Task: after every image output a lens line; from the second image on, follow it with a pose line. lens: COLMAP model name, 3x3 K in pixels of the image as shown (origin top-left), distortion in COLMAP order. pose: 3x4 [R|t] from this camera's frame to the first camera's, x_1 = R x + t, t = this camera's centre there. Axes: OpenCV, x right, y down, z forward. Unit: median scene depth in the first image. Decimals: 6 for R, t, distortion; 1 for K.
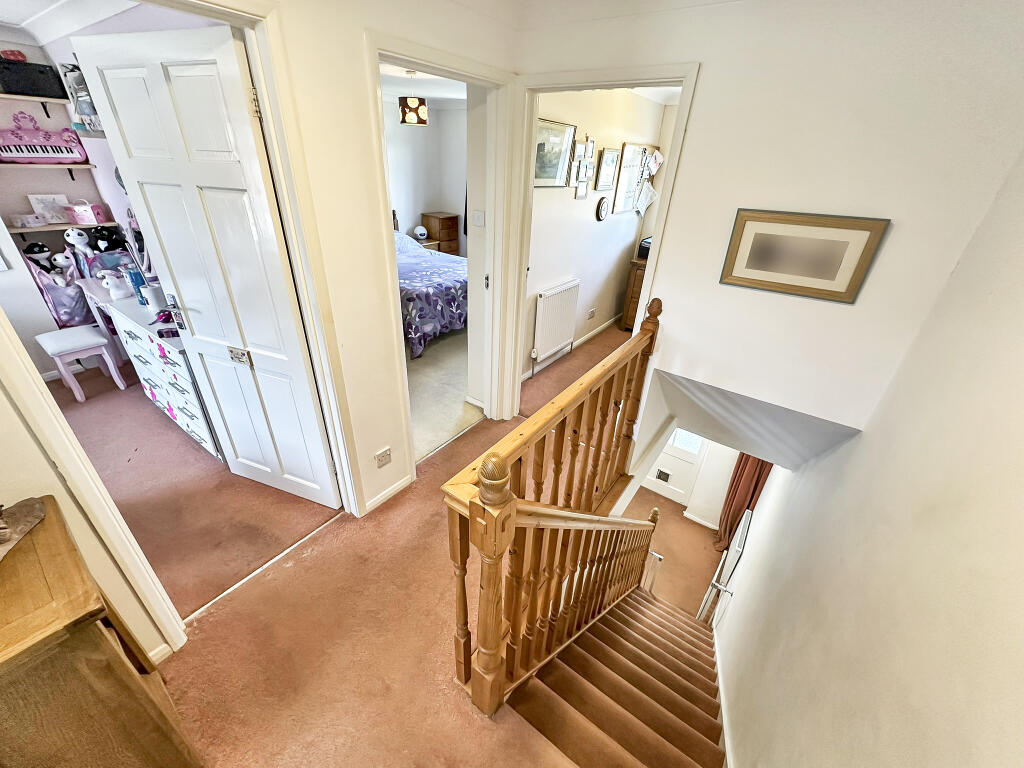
lens RADIAL K [[413.2, 0, 517.7], [0, 413.2, 385.8], [0, 0, 1]] dist [-0.004326, 0.000752]
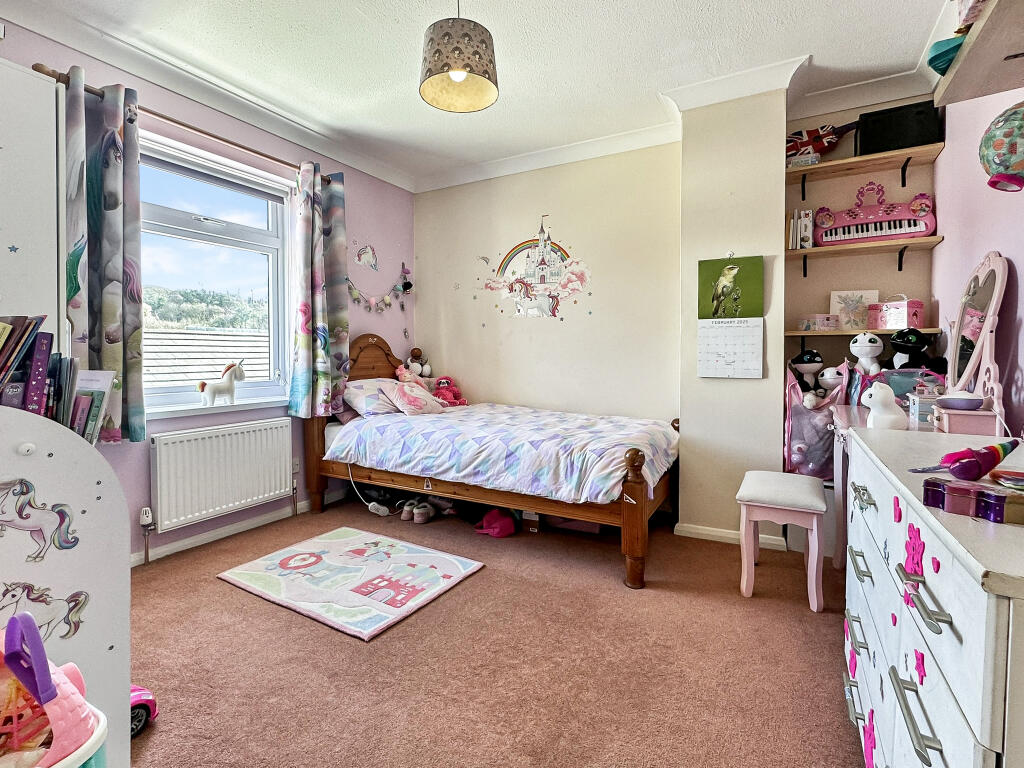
lens RADIAL K [[485.0, 0, 524.9], [0, 485.0, 364.3], [0, 0, 1]] dist [0.001586, 0.000176]
pose [[0.126224, -0.031437, -0.991504, -0.431306], [-0.478740, 0.873470, -0.088640, -0.031280], [0.868836, 0.485861, 0.095203, 0.515912]]
